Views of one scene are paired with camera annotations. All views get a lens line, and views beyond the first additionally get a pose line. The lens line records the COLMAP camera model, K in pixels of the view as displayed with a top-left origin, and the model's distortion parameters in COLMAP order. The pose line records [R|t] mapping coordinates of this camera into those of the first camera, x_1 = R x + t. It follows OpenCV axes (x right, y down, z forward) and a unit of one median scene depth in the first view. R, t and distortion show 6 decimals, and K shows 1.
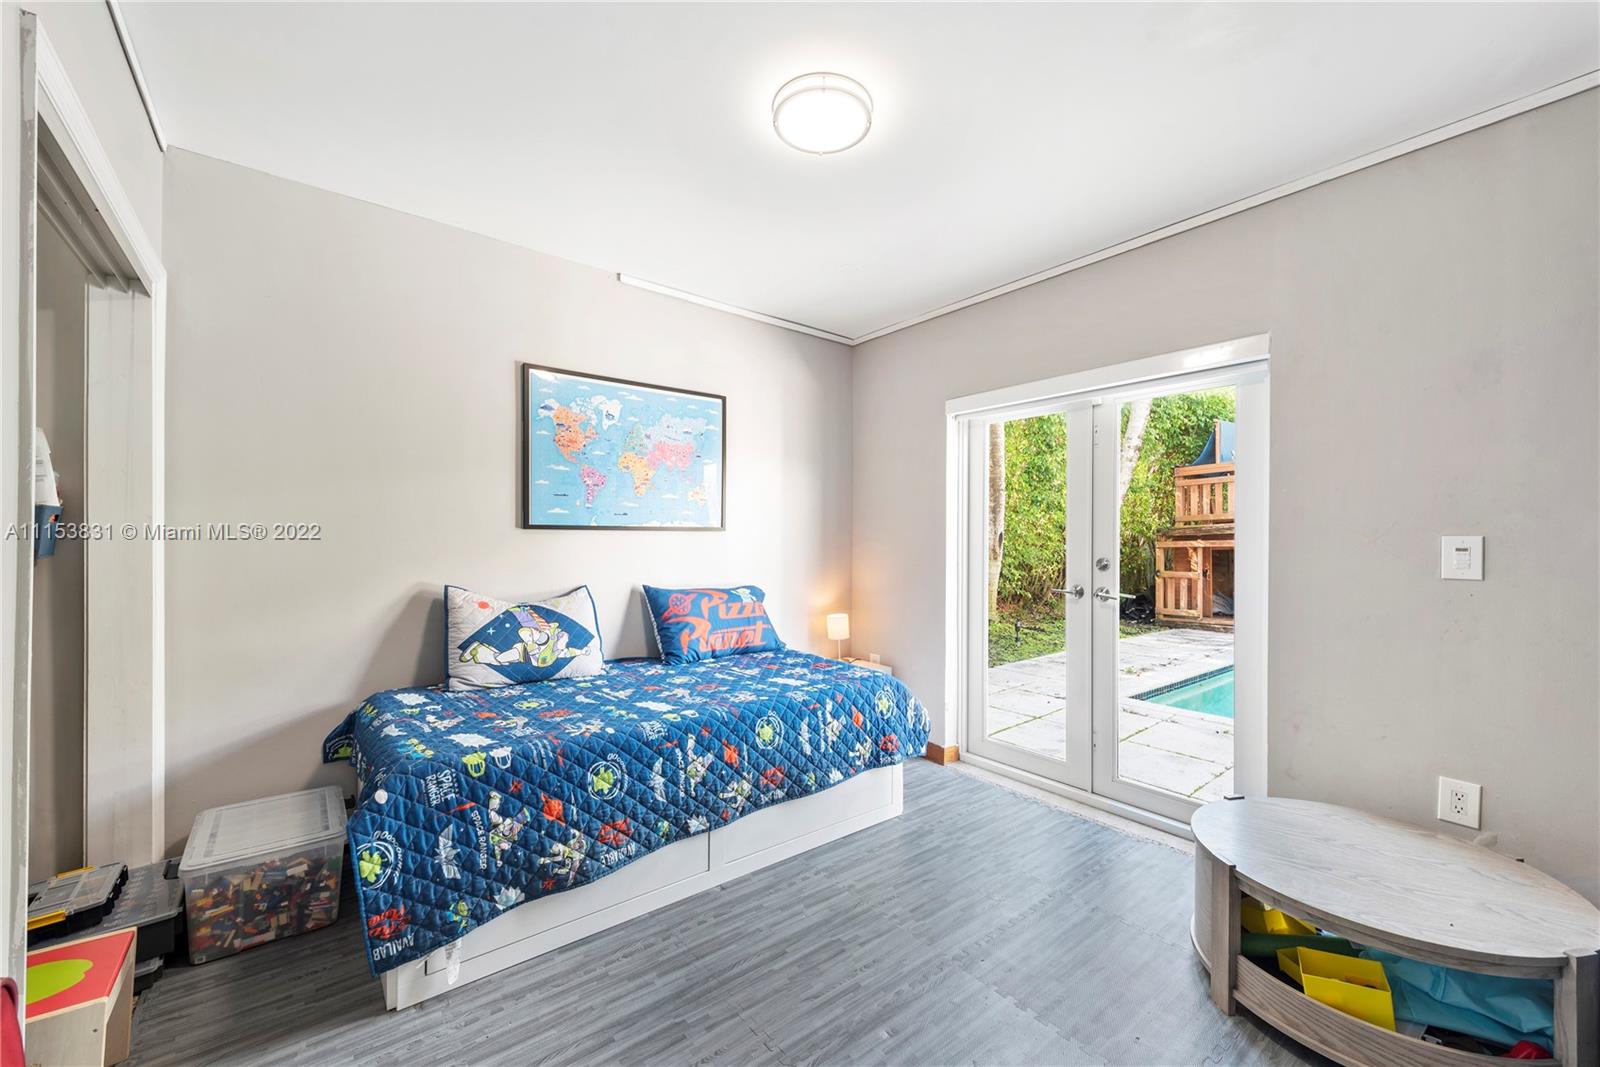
lens RADIAL K [[634.7, 0, 825.1], [0, 634.7, 537.8], [0, 0, 1]] dist [0.014936, -0.002263]
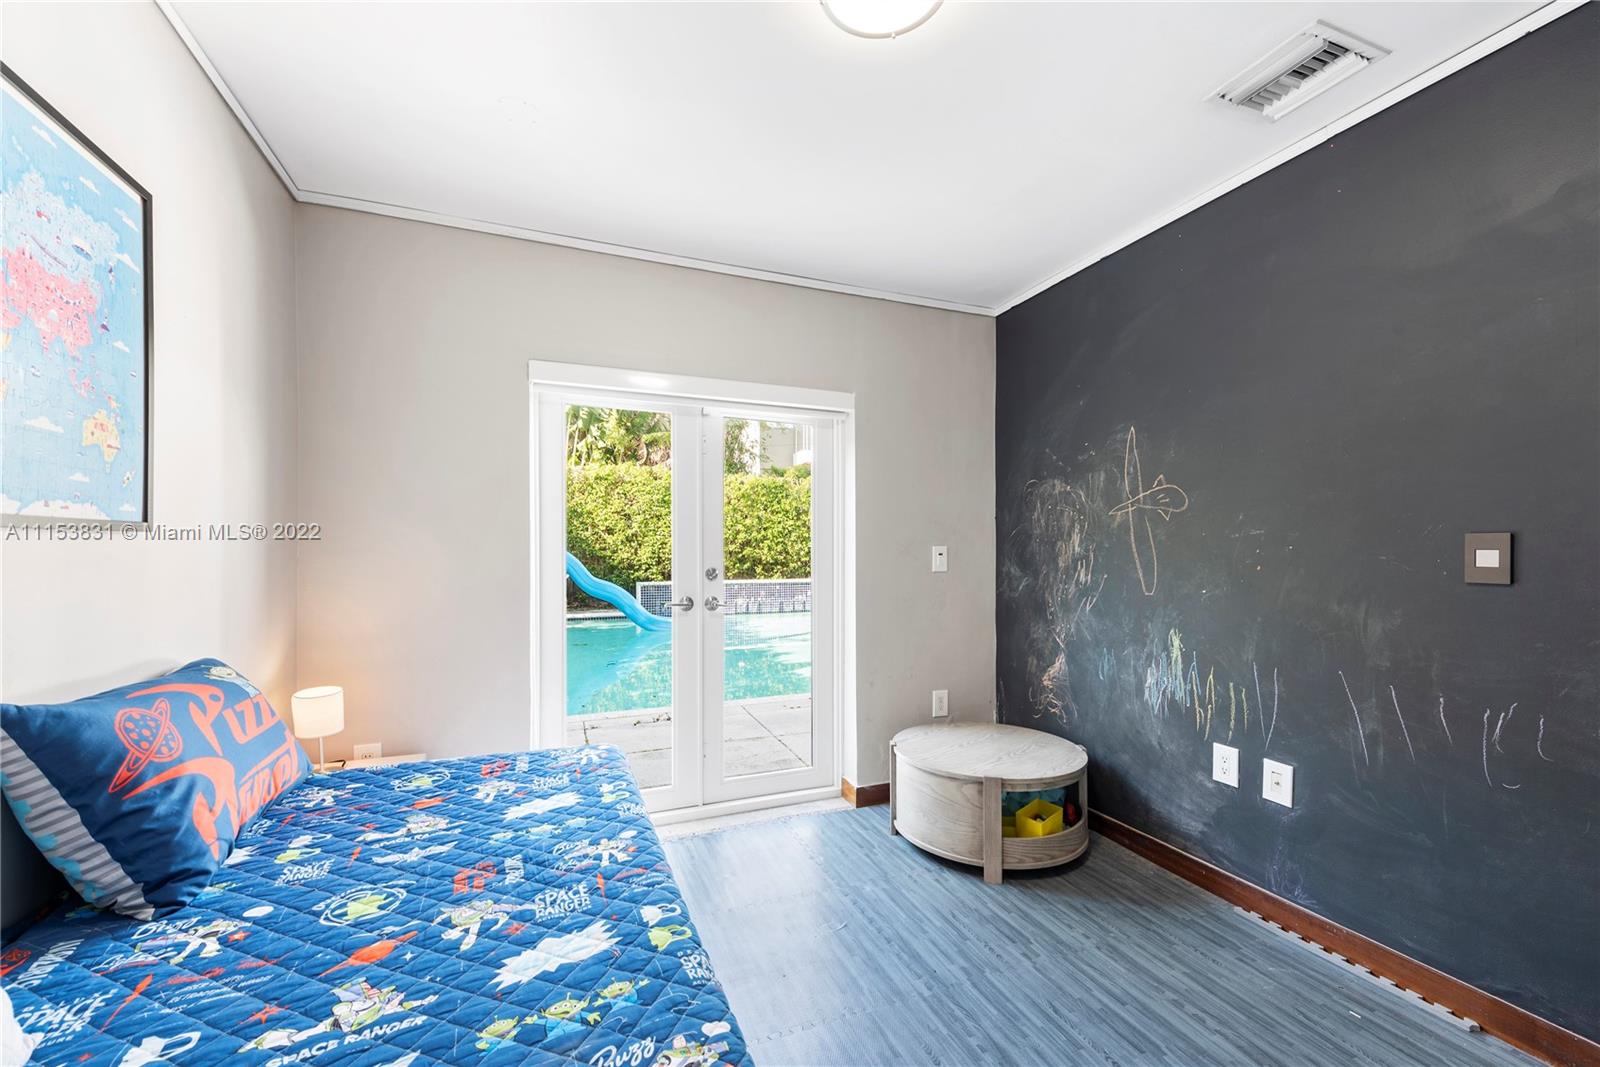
lens RADIAL K [[634.7, 0, 798.8], [0, 634.7, 547.9], [0, 0, 1]] dist [0.014936, -0.002263]
pose [[0.305118, -0.002192, 0.952312, -0.471948], [0.000743, 0.999998, 0.002064, -0.001229], [-0.952314, 0.000078, 0.305119, 0.553484]]
